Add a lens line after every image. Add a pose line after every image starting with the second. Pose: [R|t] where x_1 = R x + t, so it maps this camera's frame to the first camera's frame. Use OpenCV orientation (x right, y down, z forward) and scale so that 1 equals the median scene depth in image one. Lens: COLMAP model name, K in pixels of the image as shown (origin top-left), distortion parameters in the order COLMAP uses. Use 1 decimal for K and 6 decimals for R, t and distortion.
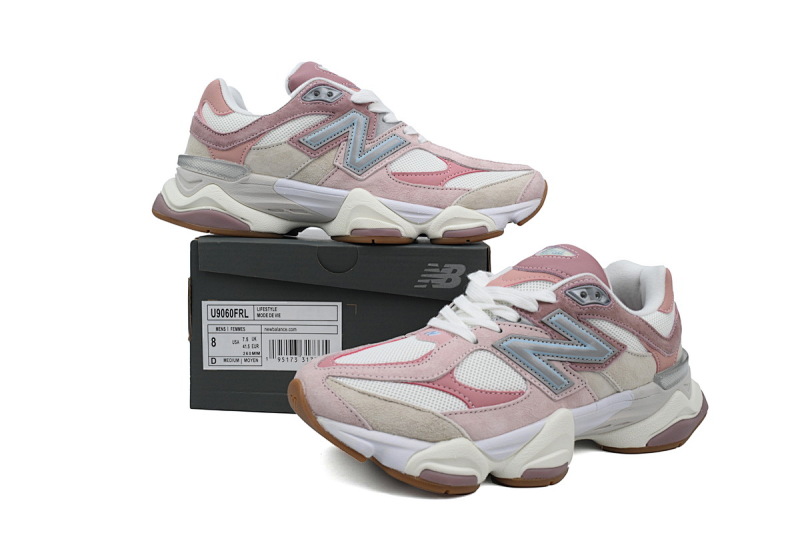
lens RADIAL K [[676.6, 0, 400.0], [0, 676.6, 266.5], [0, 0, 1]] dist [-0.001333, -0.001446]
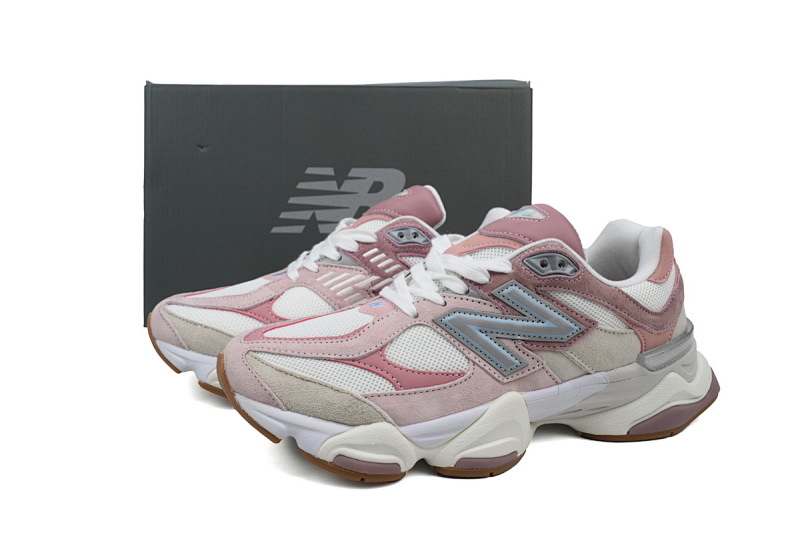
lens RADIAL K [[676.6, 0, 400.0], [0, 676.6, 266.5], [0, 0, 1]] dist [-0.001333, -0.001446]
pose [[0.983608, 0.004957, -0.180249, 0.254454], [0.009837, 0.996658, 0.081089, -0.028395], [0.180049, -0.081533, 0.980273, 0.113534]]
